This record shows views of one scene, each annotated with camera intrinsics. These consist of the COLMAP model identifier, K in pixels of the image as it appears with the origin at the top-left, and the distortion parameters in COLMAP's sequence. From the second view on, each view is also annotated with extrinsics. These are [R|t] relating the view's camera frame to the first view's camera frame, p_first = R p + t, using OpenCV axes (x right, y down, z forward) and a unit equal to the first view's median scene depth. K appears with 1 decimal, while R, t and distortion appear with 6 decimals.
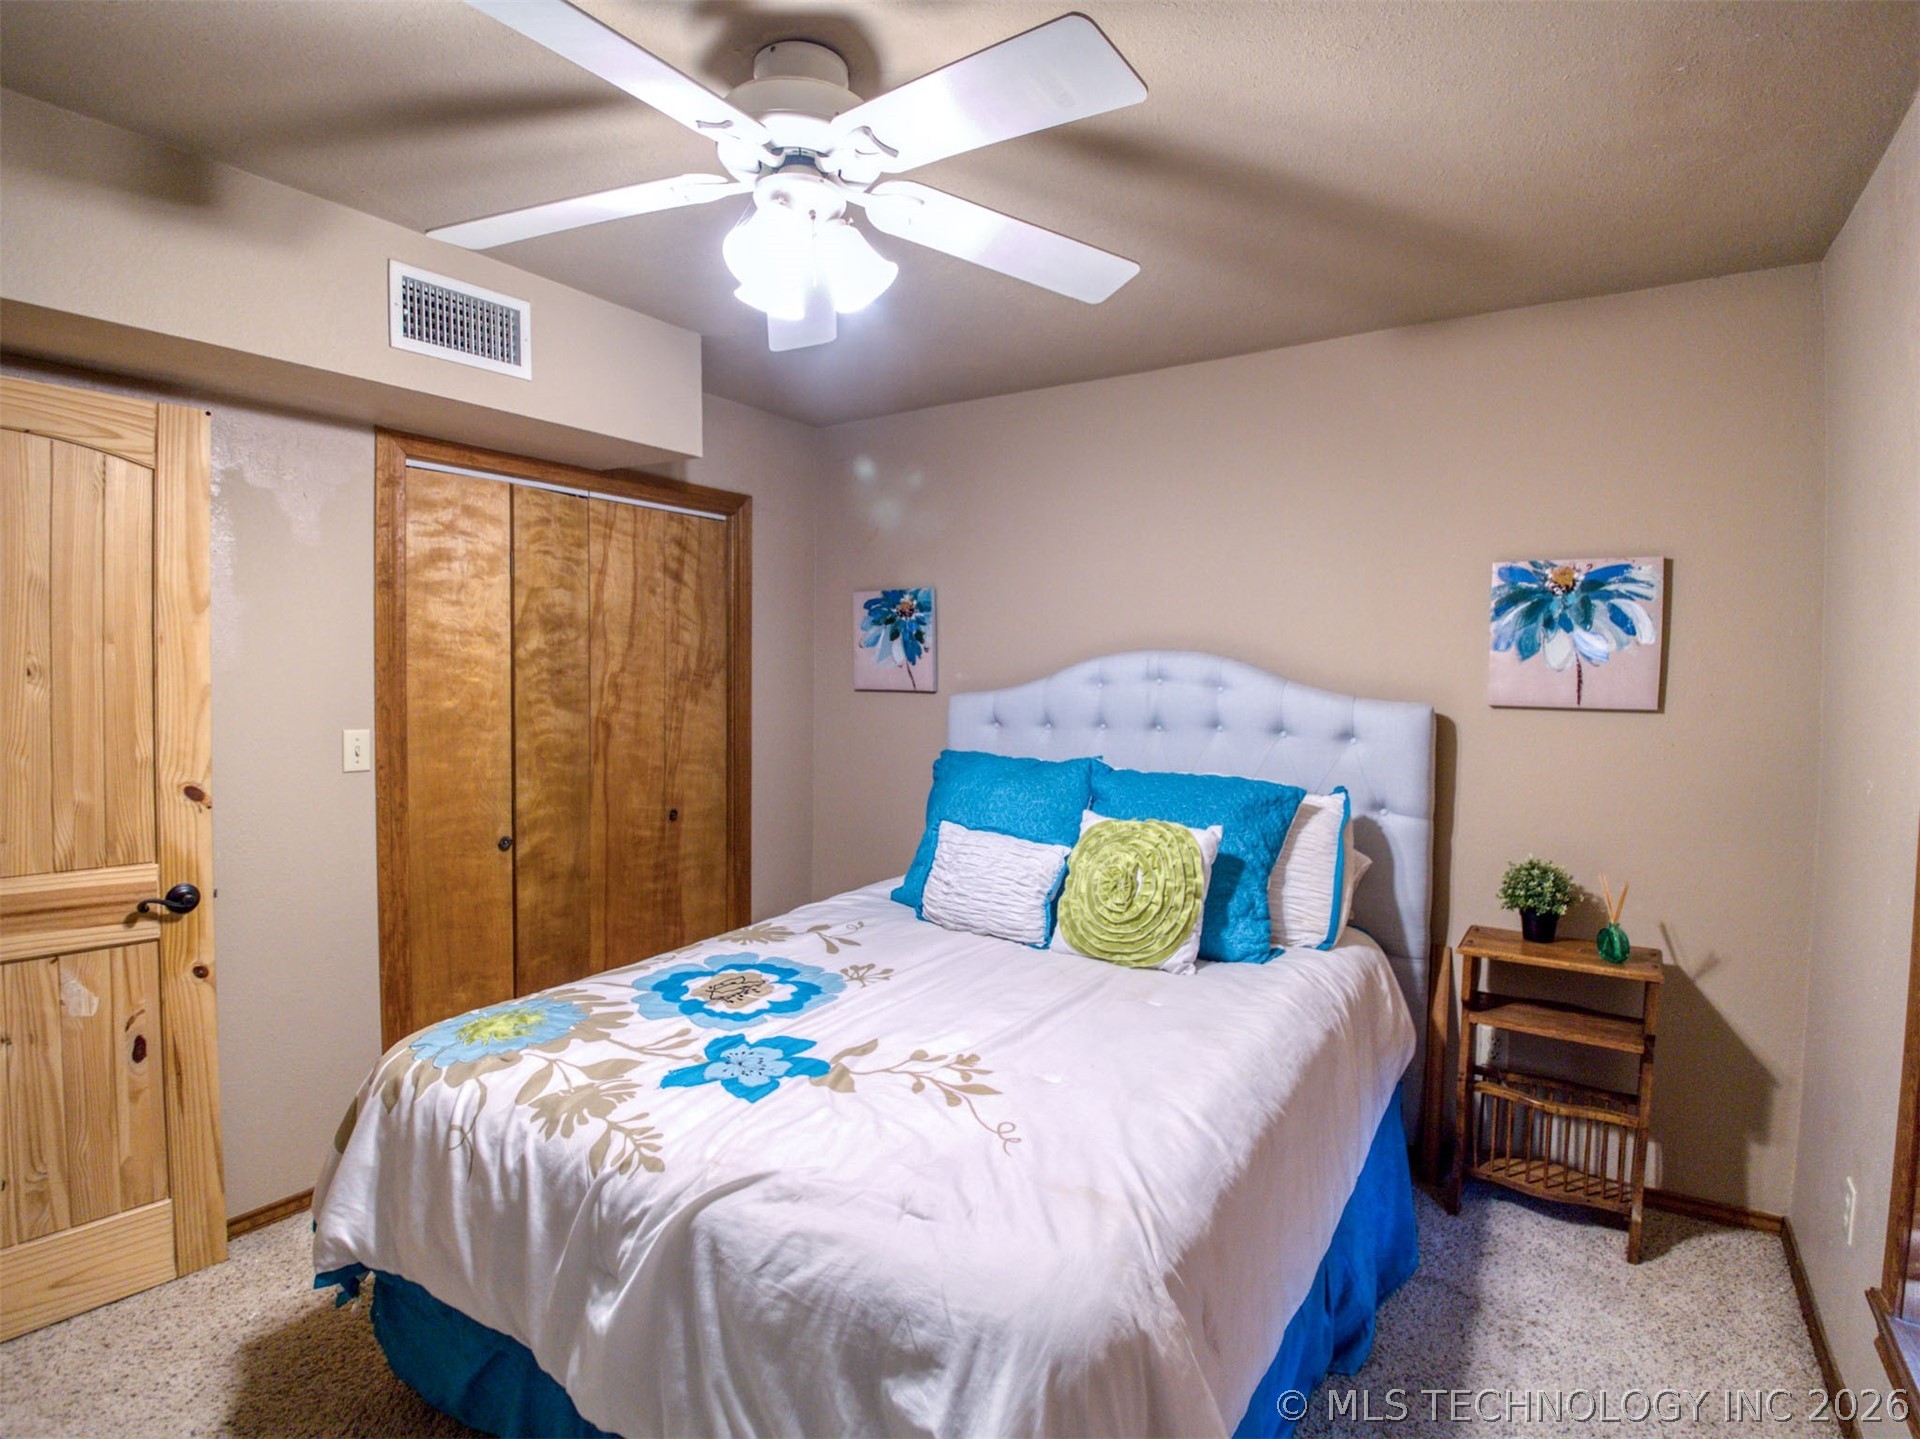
lens RADIAL K [[969.5, 0, 974.3], [0, 969.5, 705.8], [0, 0, 1]] dist [-0.000881, -0.029336]
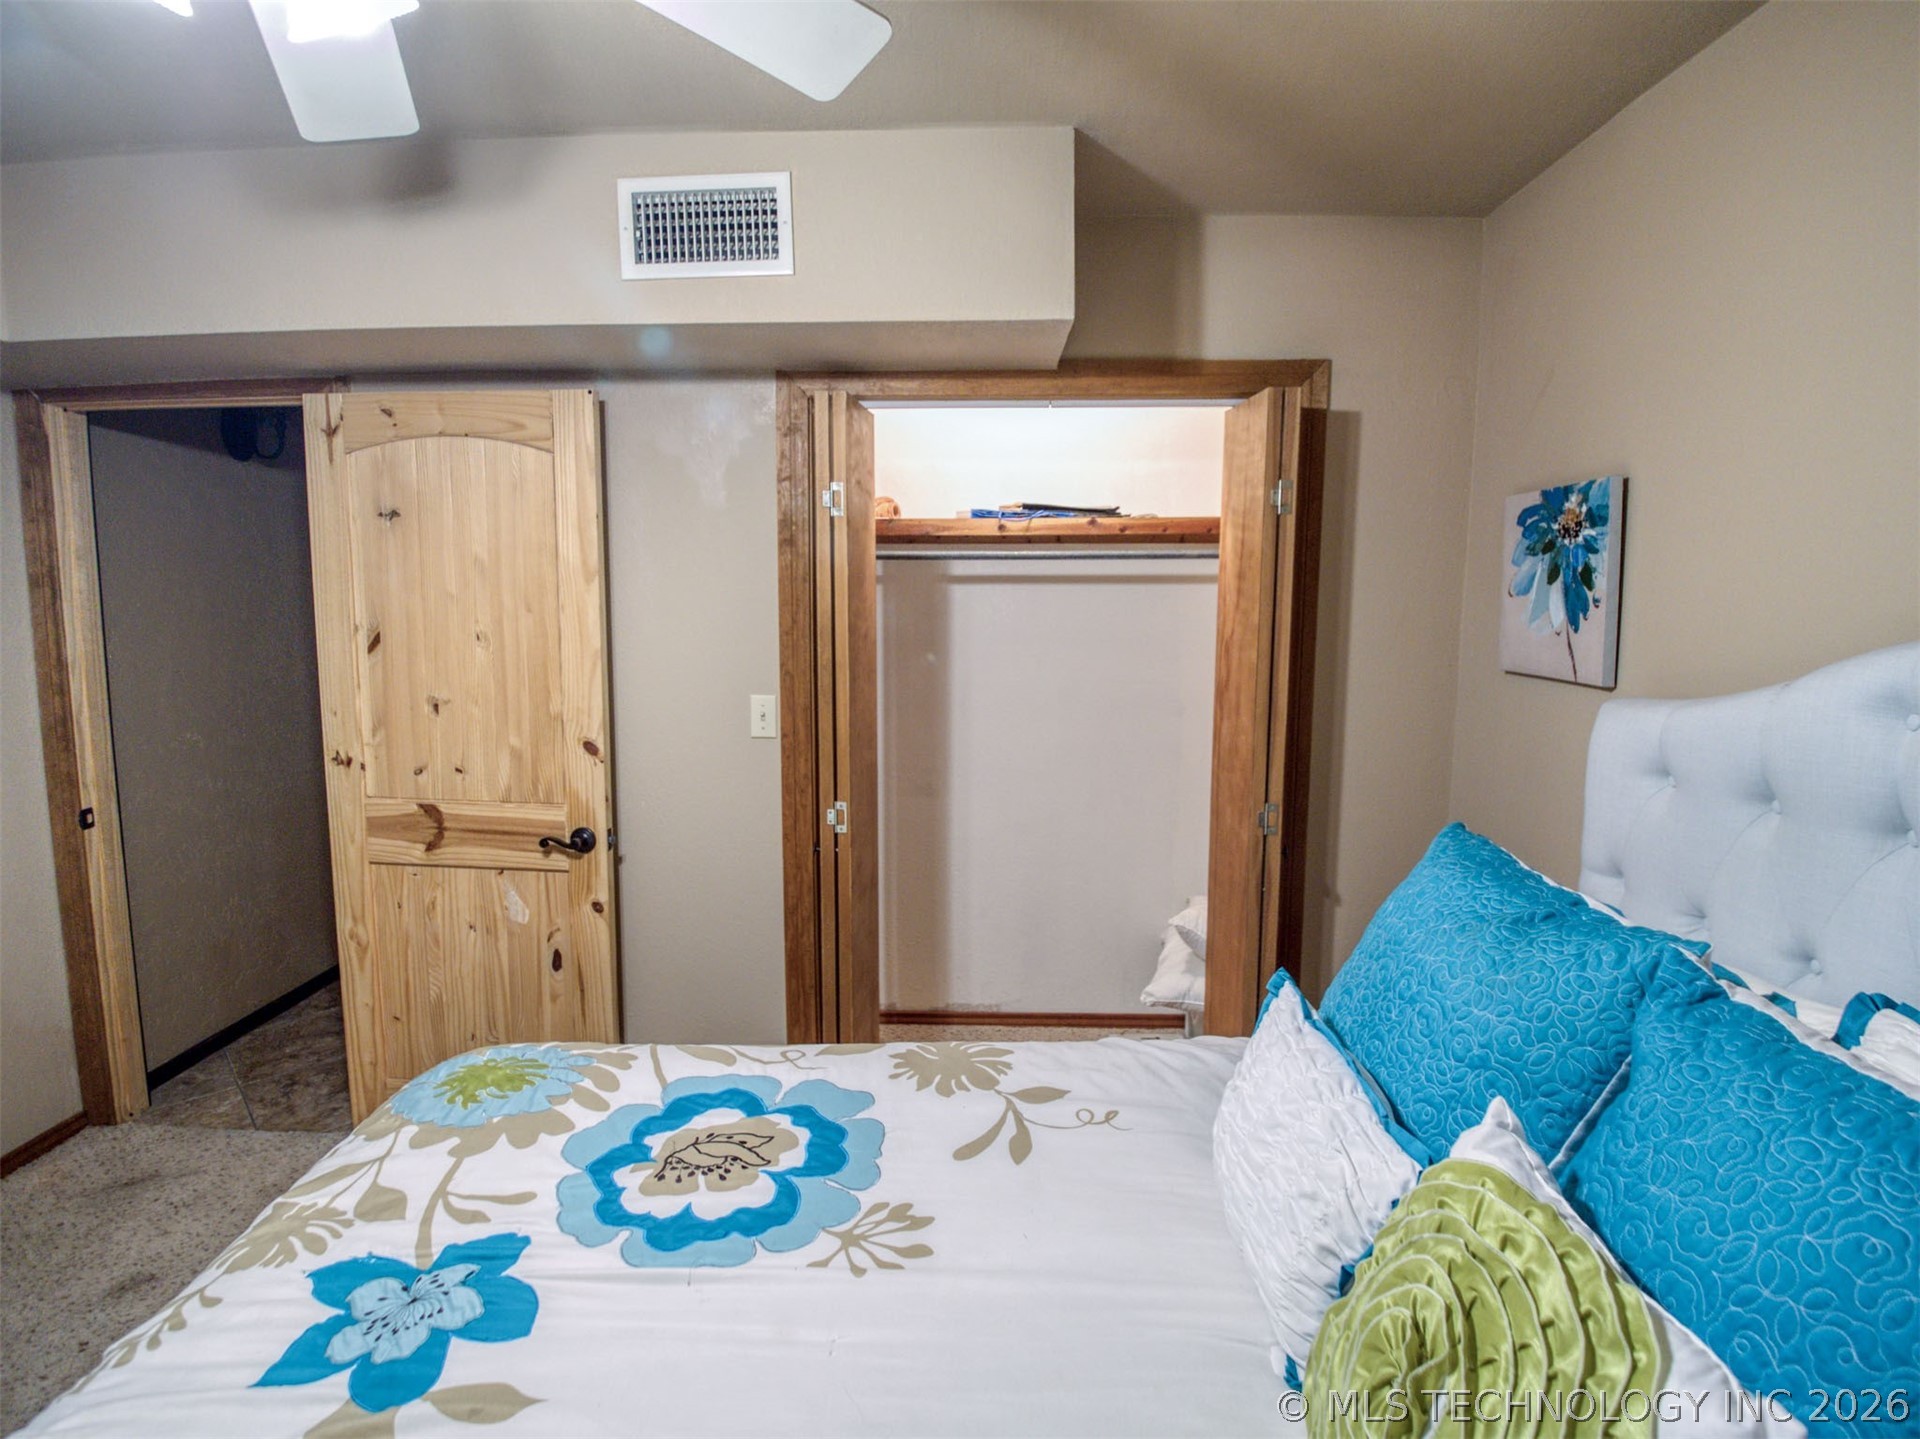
lens RADIAL K [[969.5, 0, 974.3], [0, 969.5, 705.8], [0, 0, 1]] dist [-0.000881, -0.029336]
pose [[0.519190, 0.092347, -0.849655, 0.340086], [-0.027616, 0.995439, 0.091317, -0.067455], [0.854213, -0.023947, 0.519372, 0.757942]]
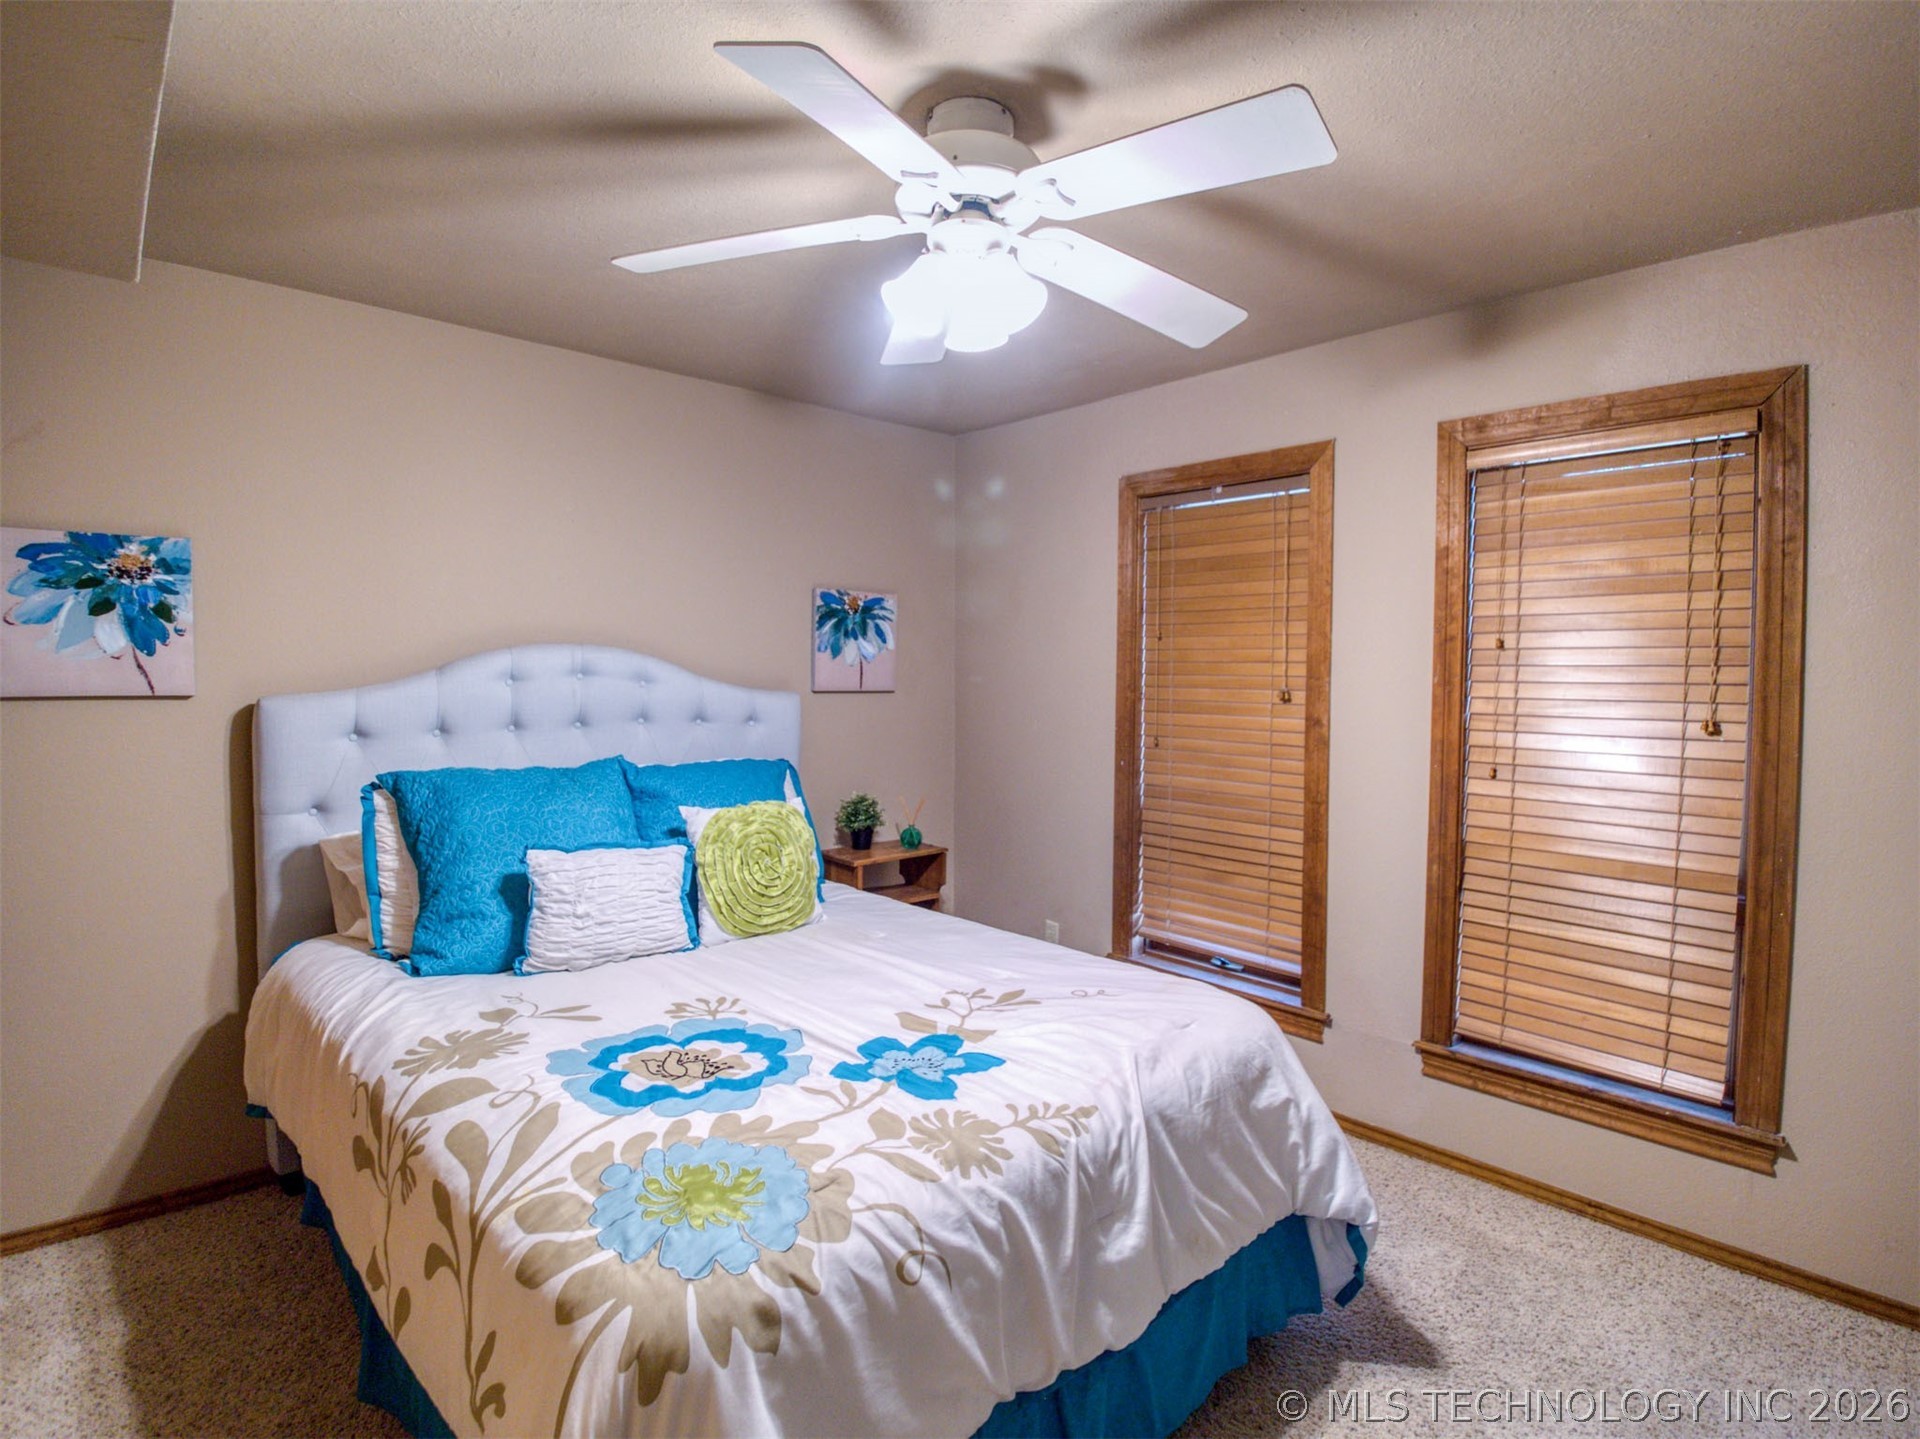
lens RADIAL K [[964.1, 0, 995.6], [0, 964.1, 700.6], [0, 0, 1]] dist [0.009498, -0.033395]
pose [[0.227620, -0.036837, 0.973053, -0.889707], [0.028264, 0.999113, 0.031212, -0.026929], [-0.973340, 0.020398, 0.228459, 0.517692]]
